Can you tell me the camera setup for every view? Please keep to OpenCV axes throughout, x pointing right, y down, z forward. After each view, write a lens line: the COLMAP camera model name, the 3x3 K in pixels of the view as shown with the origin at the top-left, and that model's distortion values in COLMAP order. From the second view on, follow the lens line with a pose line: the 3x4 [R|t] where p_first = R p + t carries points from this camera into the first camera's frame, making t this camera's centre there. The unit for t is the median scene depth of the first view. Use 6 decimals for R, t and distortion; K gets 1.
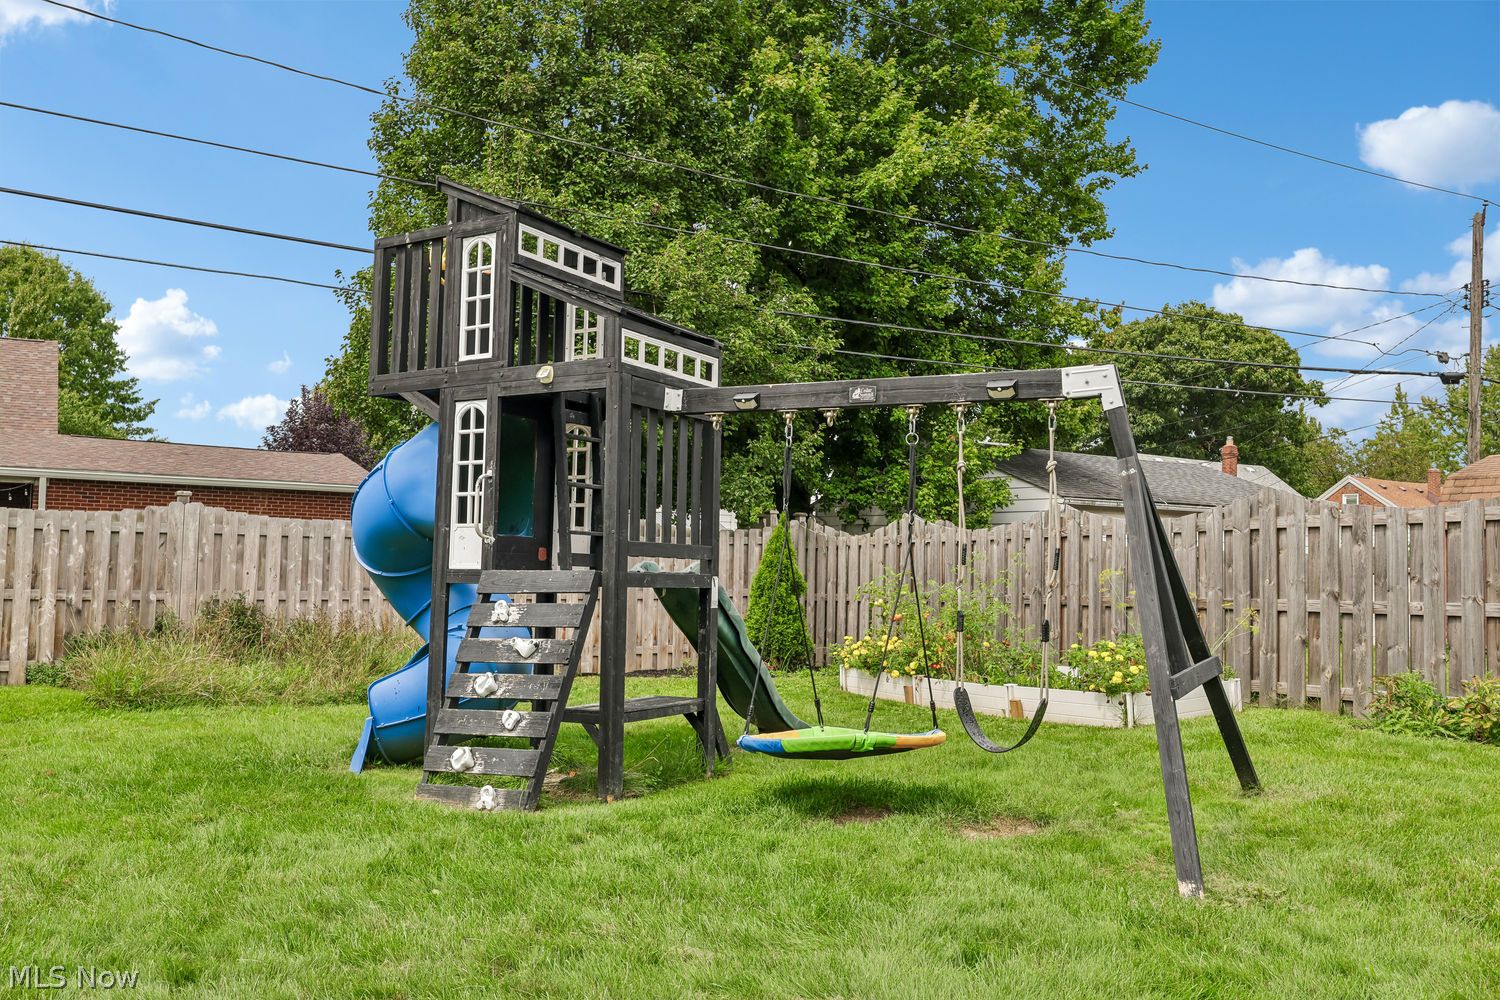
lens RADIAL K [[1169.3, 0, 748.7], [0, 1169.3, 499.6], [0, 0, 1]] dist [0.005424, -0.007049]
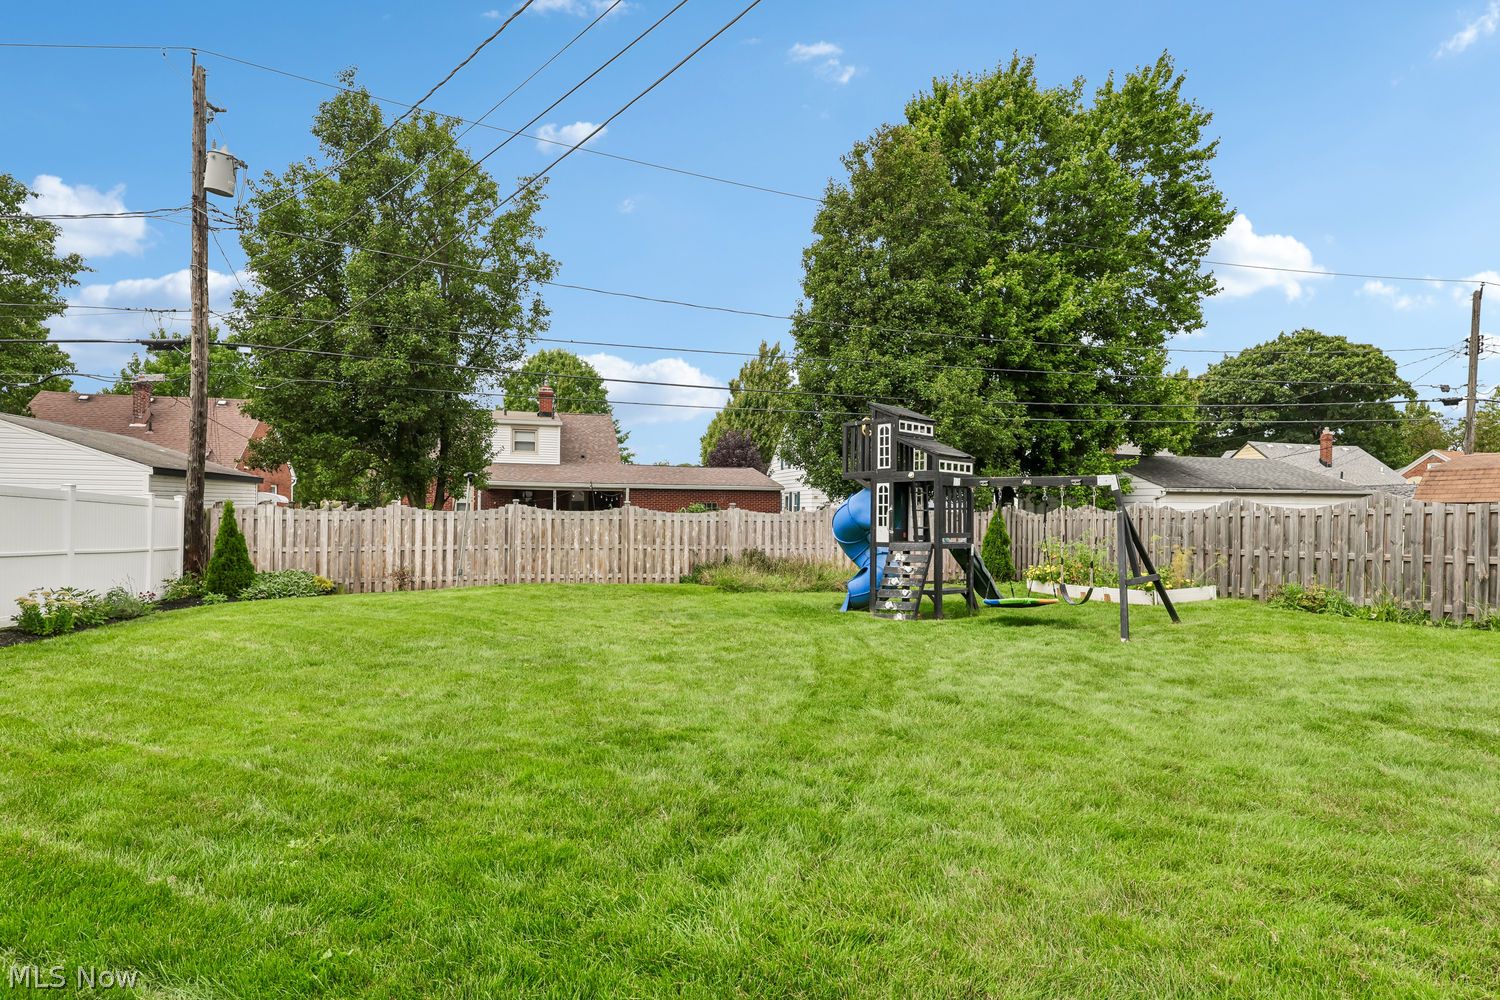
lens RADIAL K [[775.1, 0, 744.5], [0, 775.1, 519.9], [0, 0, 1]] dist [0.001518, 0.000516]
pose [[0.958763, -0.011497, -0.283973, -0.014327], [0.028475, 0.998040, 0.055729, -0.062708], [0.282776, -0.061517, 0.957211, -0.517445]]
